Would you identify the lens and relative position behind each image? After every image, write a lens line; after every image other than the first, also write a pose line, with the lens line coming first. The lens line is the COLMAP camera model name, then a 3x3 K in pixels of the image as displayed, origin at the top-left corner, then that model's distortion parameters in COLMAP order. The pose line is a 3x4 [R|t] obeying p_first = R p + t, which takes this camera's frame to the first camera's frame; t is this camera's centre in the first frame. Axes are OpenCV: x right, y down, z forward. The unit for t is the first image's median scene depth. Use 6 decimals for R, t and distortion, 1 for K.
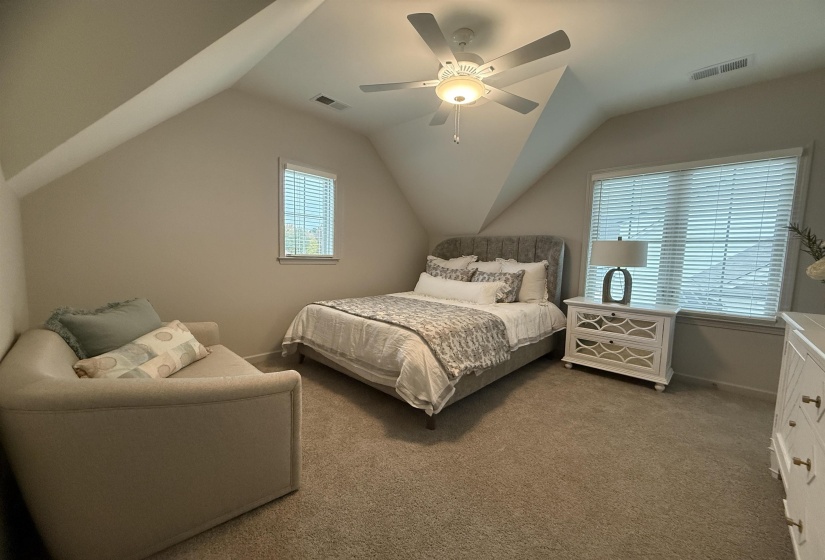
lens RADIAL K [[327.0, 0, 409.6], [0, 327.0, 279.6], [0, 0, 1]] dist [0.002366, -0.001681]
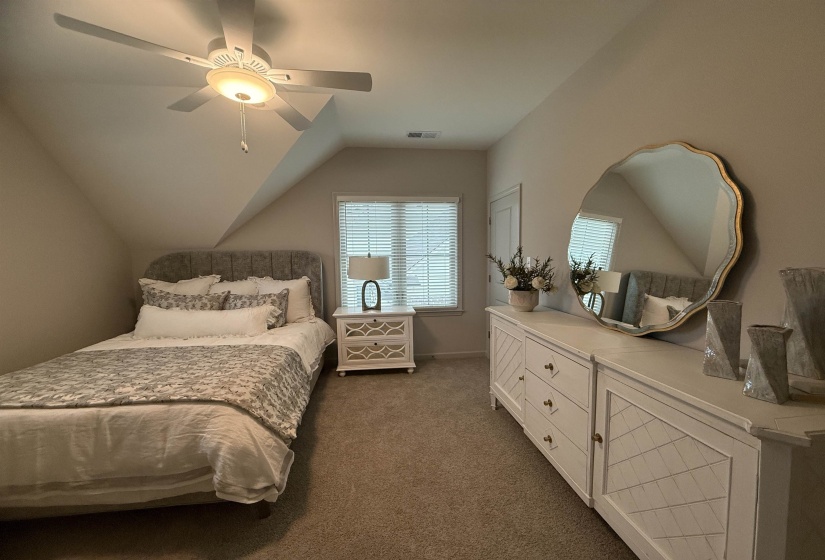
lens RADIAL K [[327.0, 0, 409.1], [0, 327.0, 282.3], [0, 0, 1]] dist [0.002366, -0.001681]
pose [[0.638815, -0.096369, 0.763301, -0.198492], [0.088799, 0.994729, 0.051270, -0.087103], [-0.764219, 0.035028, 0.644005, 0.155971]]
